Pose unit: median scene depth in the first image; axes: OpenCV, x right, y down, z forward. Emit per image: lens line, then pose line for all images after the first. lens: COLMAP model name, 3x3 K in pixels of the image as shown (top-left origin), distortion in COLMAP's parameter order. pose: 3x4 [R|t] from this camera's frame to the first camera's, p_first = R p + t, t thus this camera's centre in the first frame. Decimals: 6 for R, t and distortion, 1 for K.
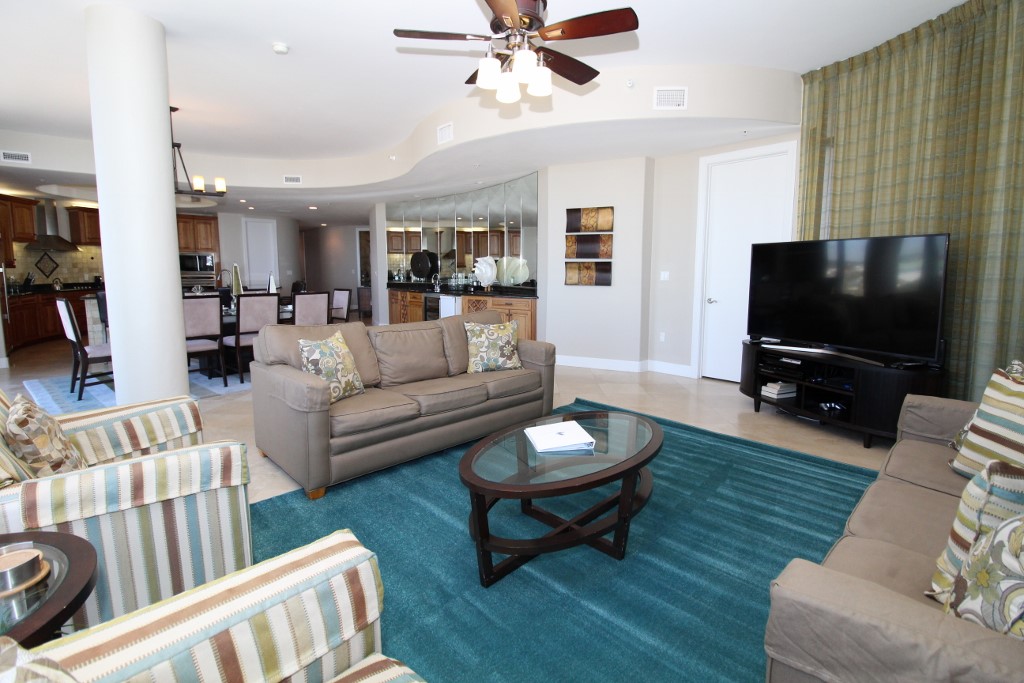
lens RADIAL K [[477.3, 0, 514.3], [0, 477.3, 317.9], [0, 0, 1]] dist [-0.012568, 0.000147]
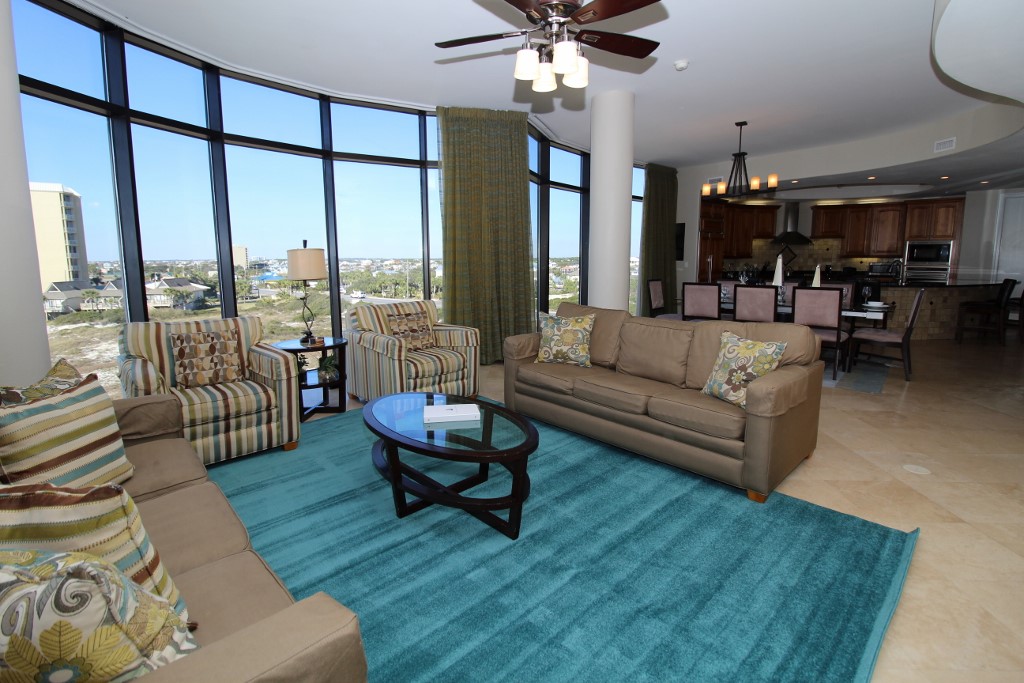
lens RADIAL K [[477.3, 0, 514.3], [0, 477.3, 317.9], [0, 0, 1]] dist [-0.012568, 0.000147]
pose [[0.036153, 0.135034, -0.990181, 0.493201], [-0.107238, 0.985632, 0.130498, -0.059505], [0.993576, 0.101467, 0.050114, 0.429505]]
